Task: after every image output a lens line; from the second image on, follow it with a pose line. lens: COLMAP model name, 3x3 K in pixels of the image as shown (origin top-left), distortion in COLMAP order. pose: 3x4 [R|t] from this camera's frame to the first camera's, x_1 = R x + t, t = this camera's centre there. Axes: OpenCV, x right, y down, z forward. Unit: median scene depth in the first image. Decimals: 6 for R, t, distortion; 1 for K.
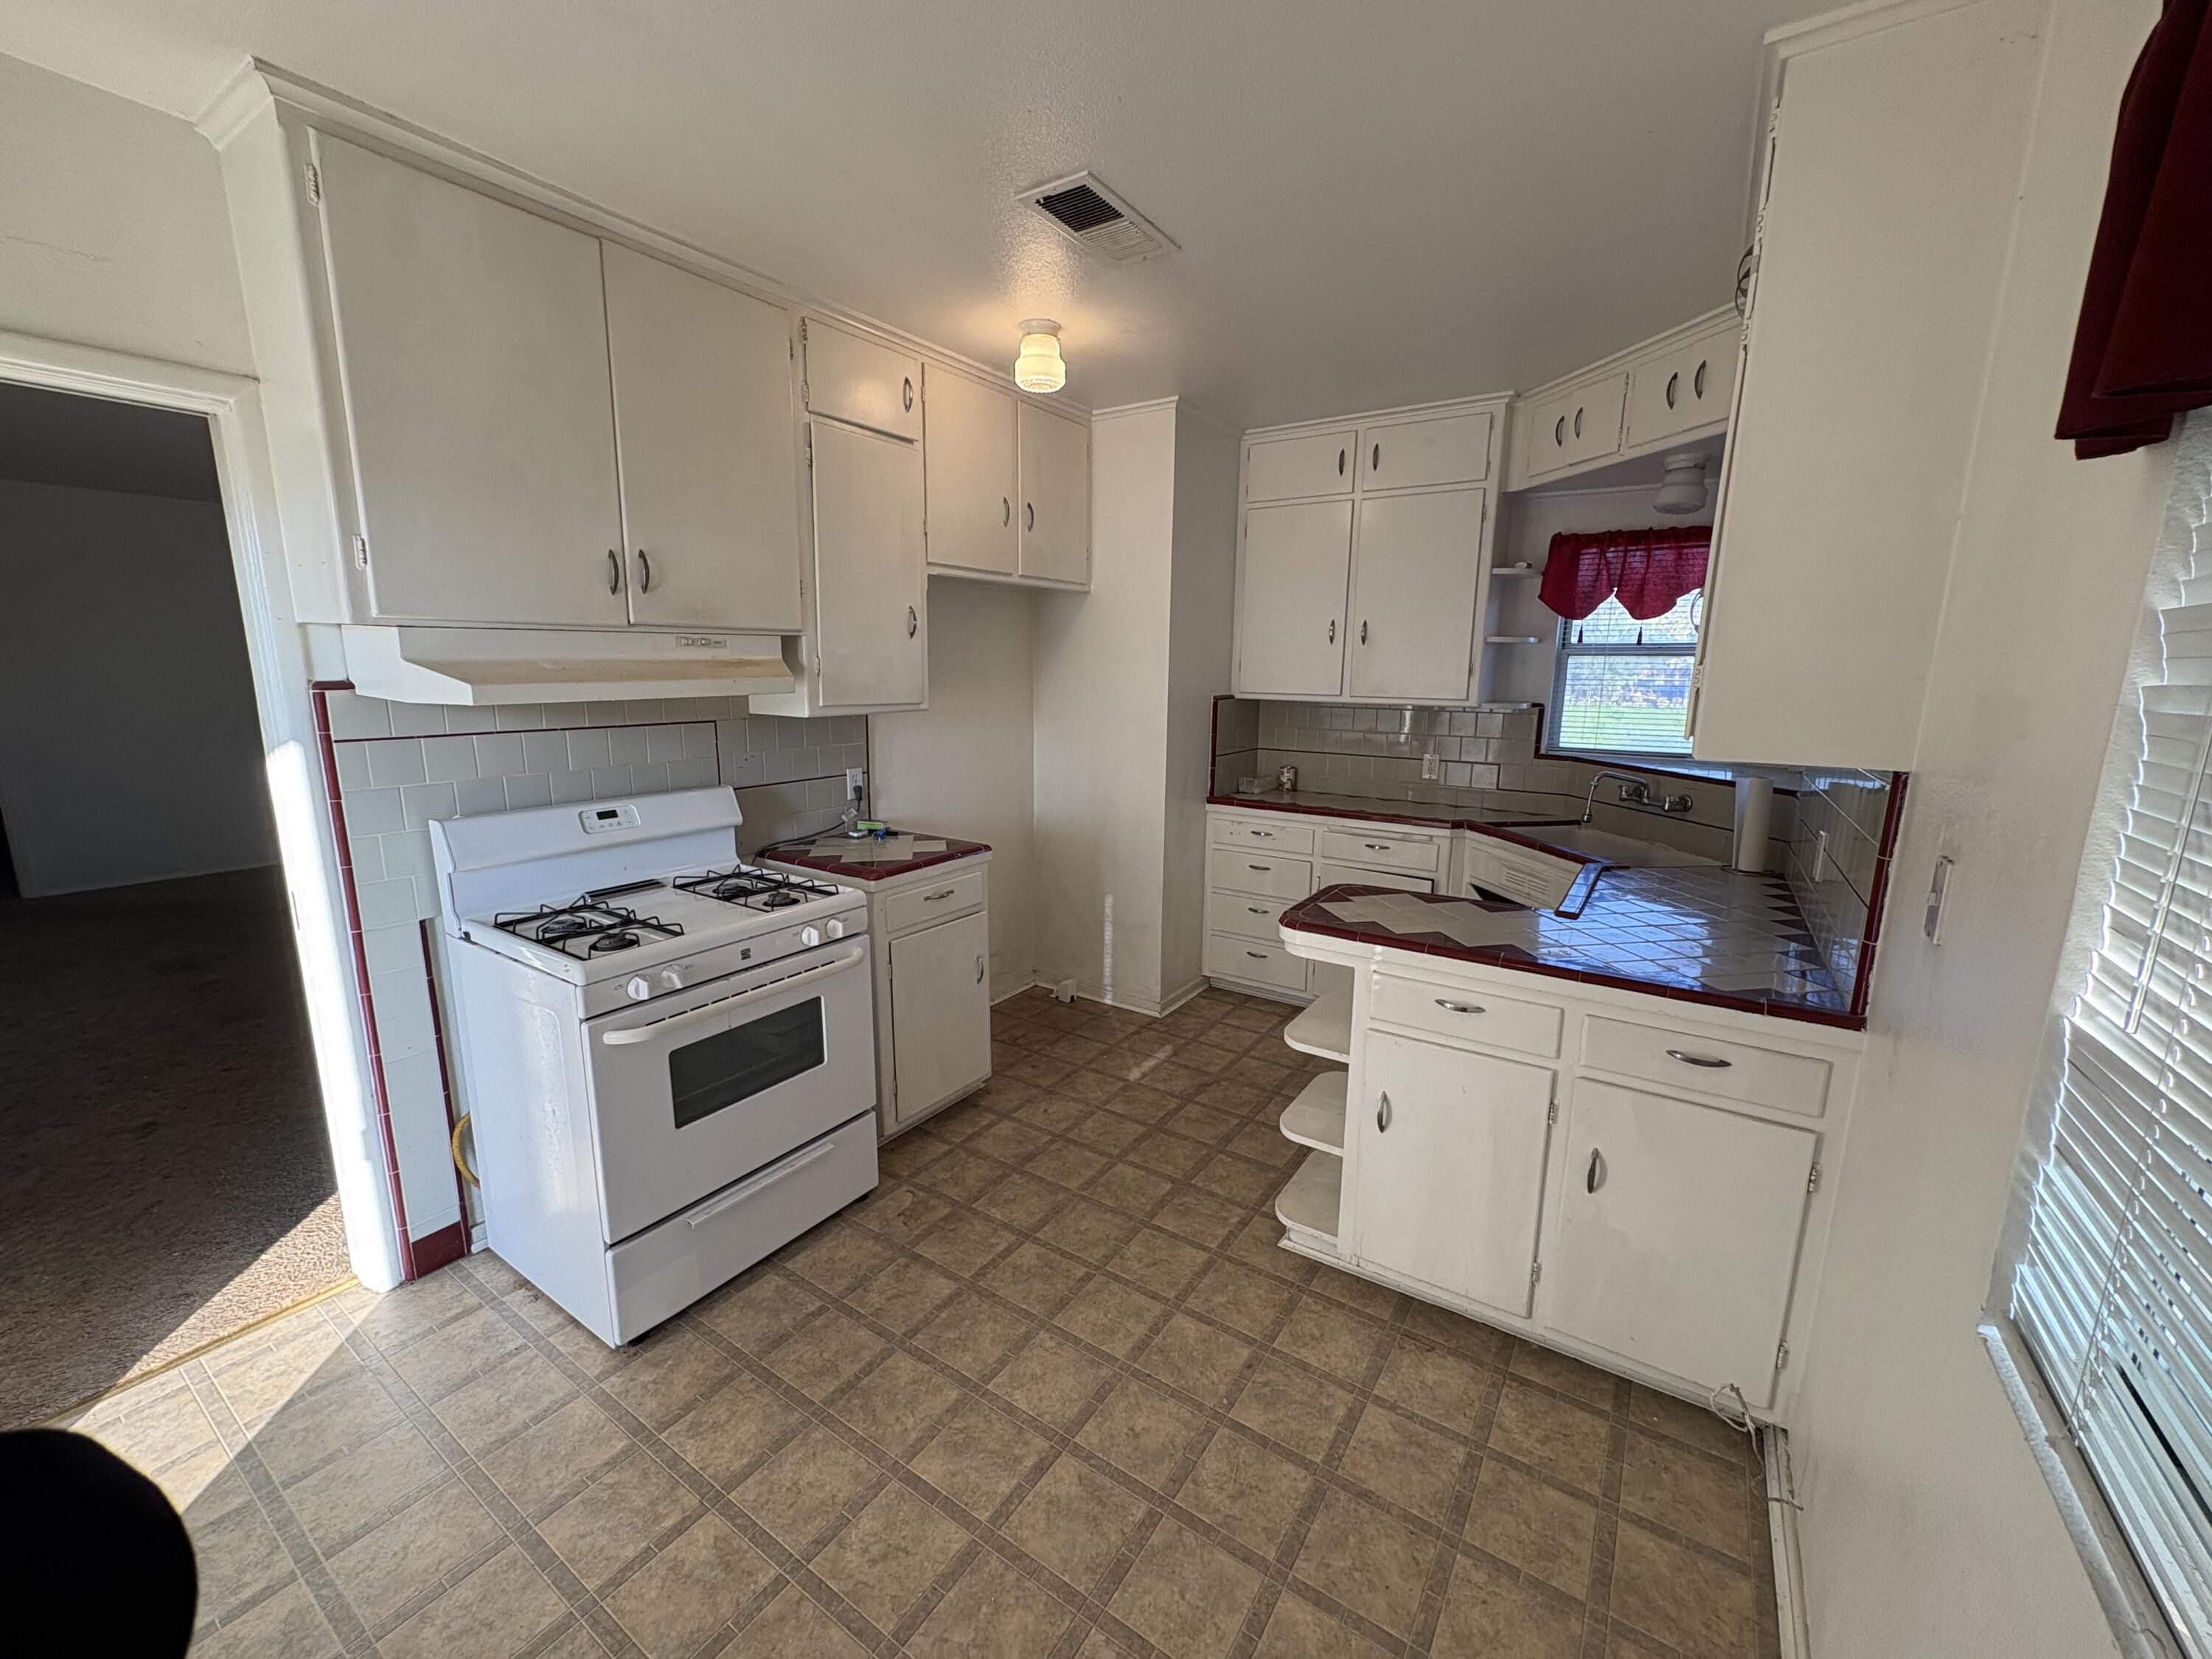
lens RADIAL K [[880.7, 0, 1106.0], [0, 880.7, 829.5], [0, 0, 1]] dist [-0.001230, 0.000169]
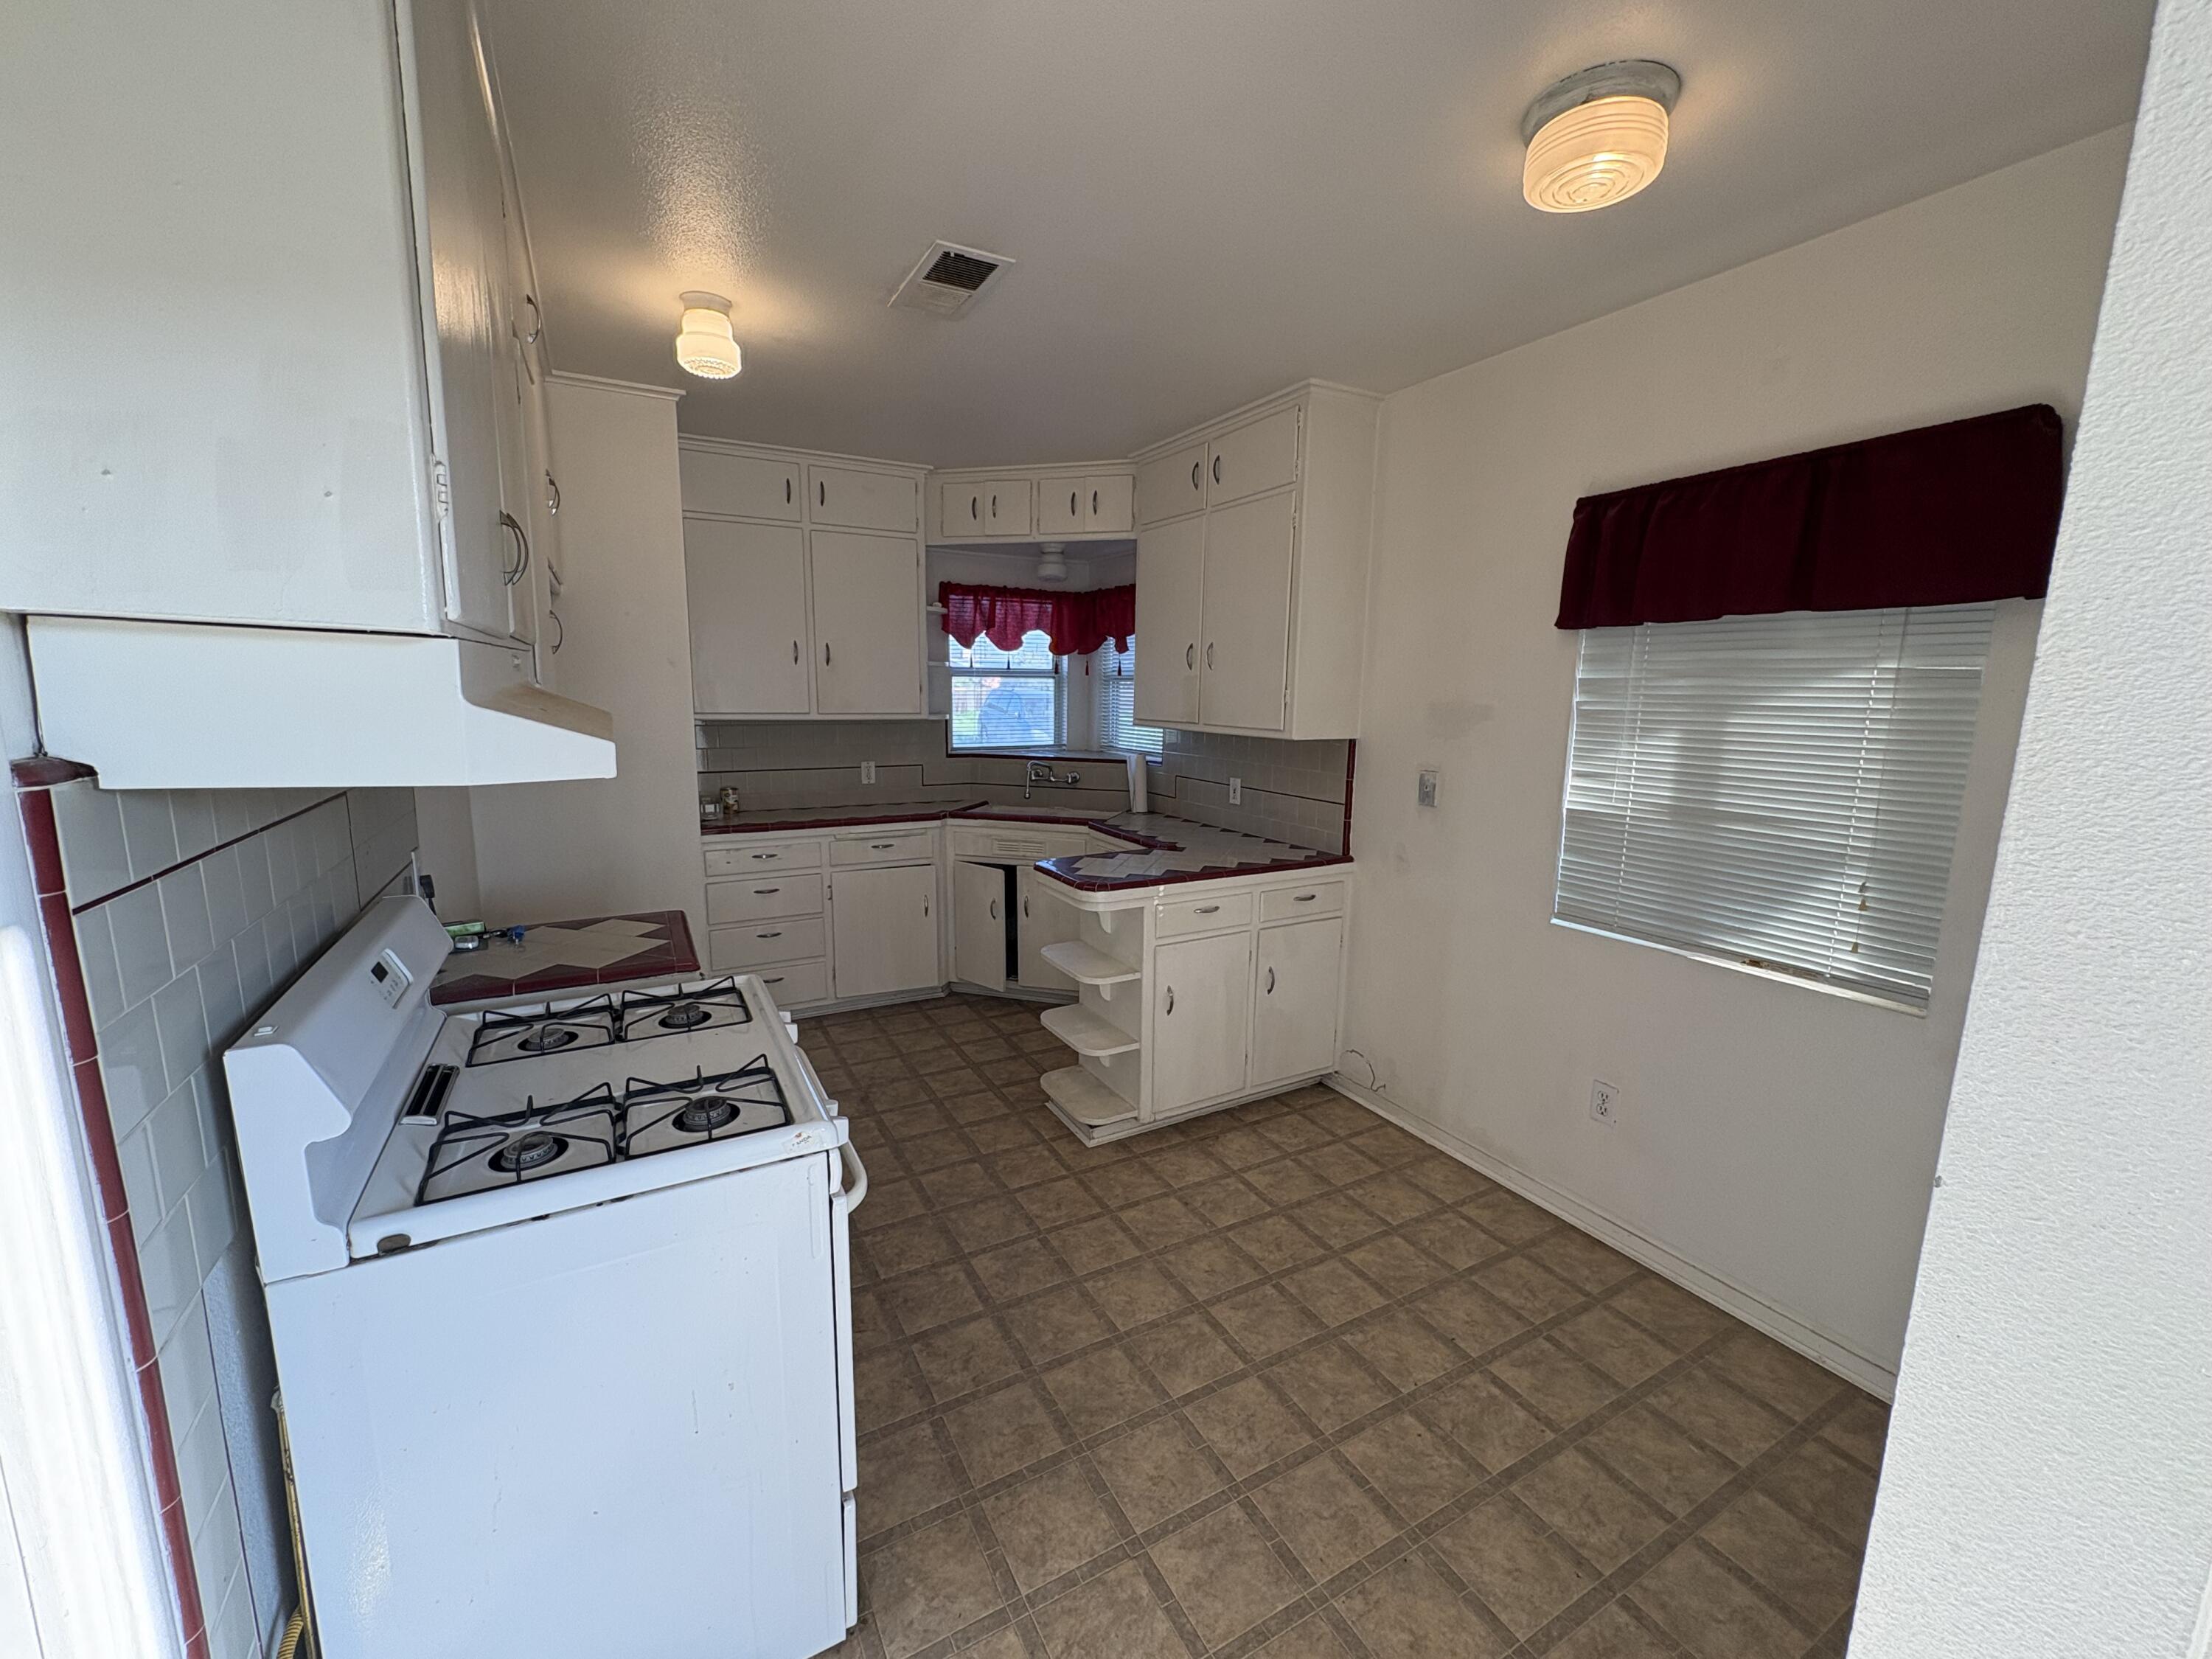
lens RADIAL K [[880.7, 0, 1106.0], [0, 880.7, 829.5], [0, 0, 1]] dist [-0.001230, 0.000169]
pose [[0.458419, -0.149118, 0.876137, -0.950859], [0.156846, 0.983924, 0.085397, -0.092174], [-0.874786, 0.098271, 0.474439, 0.382354]]
